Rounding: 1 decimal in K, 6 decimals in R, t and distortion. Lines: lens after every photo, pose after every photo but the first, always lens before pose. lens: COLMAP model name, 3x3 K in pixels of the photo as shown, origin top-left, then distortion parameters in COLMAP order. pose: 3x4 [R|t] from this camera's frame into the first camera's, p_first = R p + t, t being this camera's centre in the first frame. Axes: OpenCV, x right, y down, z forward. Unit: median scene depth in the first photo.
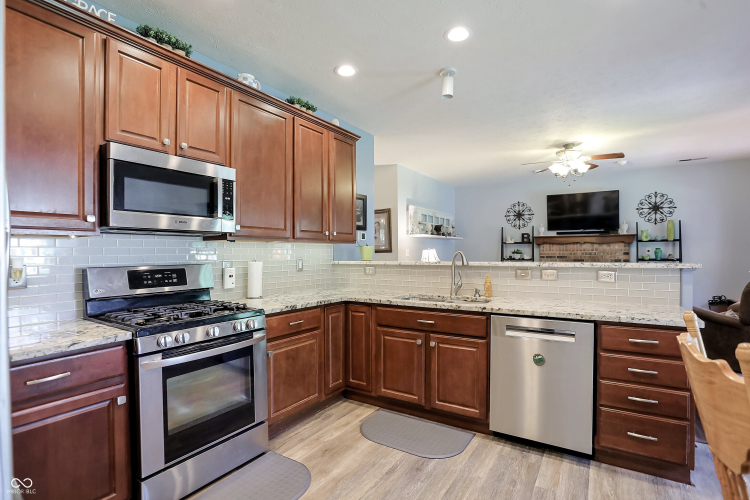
lens RADIAL K [[366.3, 0, 376.8], [0, 366.3, 246.2], [0, 0, 1]] dist [-0.042844, 0.005748]
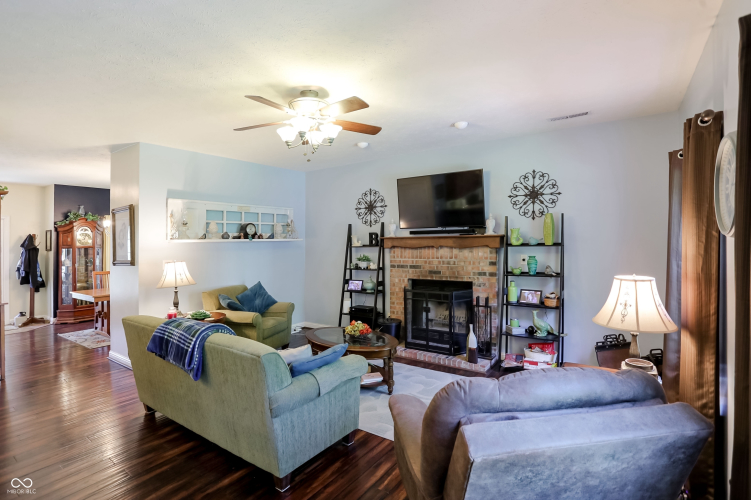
lens RADIAL K [[366.8, 0, 381.5], [0, 366.8, 237.8], [0, 0, 1]] dist [-0.042844, 0.005748]
pose [[0.999187, -0.012565, -0.038299, 0.510148], [0.012964, 0.999864, 0.010165, -0.036844], [0.038166, -0.010653, 0.999215, 0.308912]]
